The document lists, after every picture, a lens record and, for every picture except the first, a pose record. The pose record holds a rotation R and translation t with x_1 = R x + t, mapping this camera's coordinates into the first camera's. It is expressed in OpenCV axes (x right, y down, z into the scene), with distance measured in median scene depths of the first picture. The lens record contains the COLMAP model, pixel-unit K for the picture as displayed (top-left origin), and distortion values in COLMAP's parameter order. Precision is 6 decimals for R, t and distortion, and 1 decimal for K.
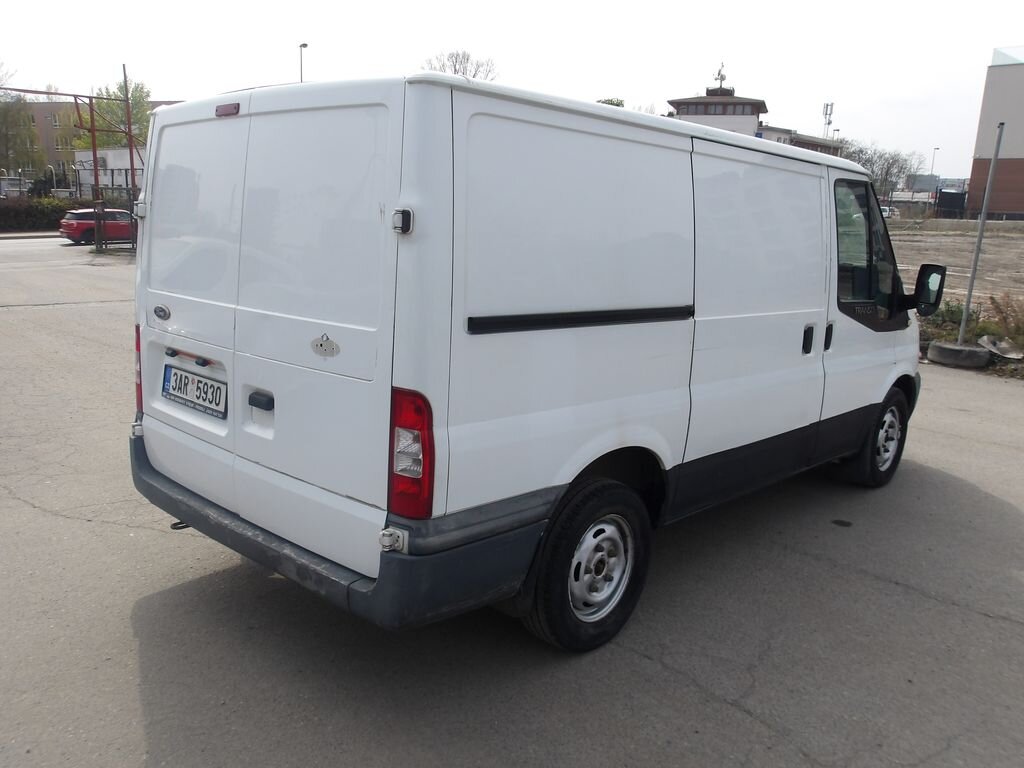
lens RADIAL K [[882.6, 0, 516.9], [0, 882.6, 370.6], [0, 0, 1]] dist [0.001991, -0.002312]
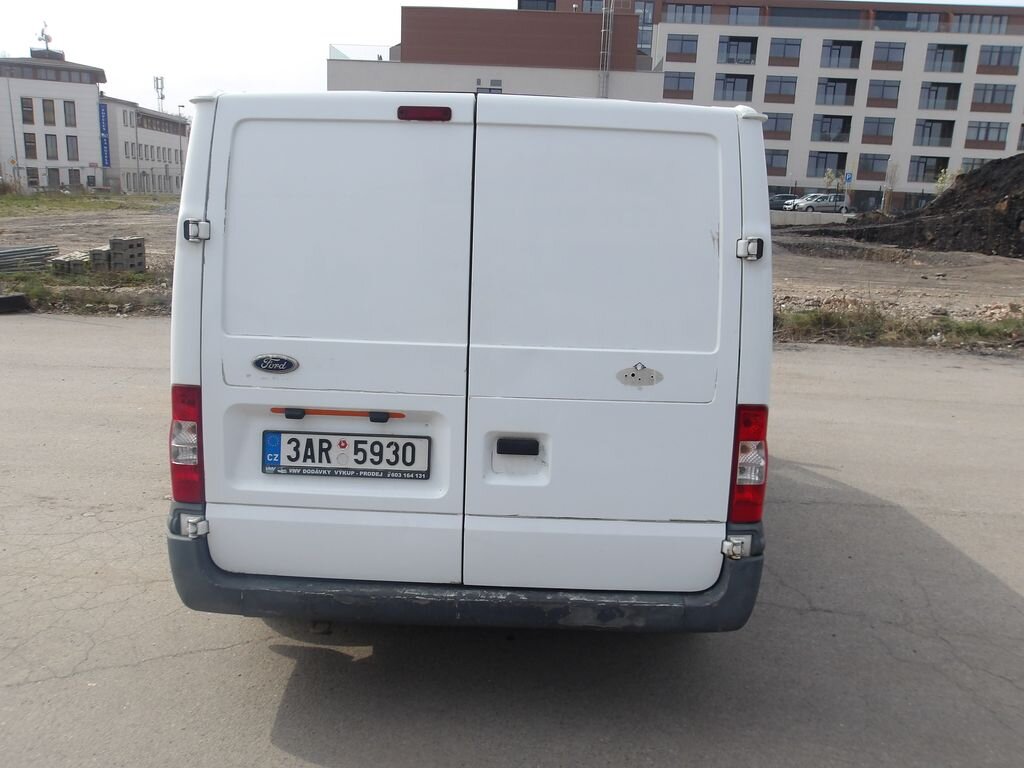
lens RADIAL K [[858.2, 0, 509.4], [0, 858.2, 375.3], [0, 0, 1]] dist [0.014292, 0.003607]
pose [[0.746486, -0.136418, 0.651267, -0.765344], [0.111339, 0.990568, 0.079872, -0.097180], [-0.656020, 0.012888, 0.754634, 0.308009]]
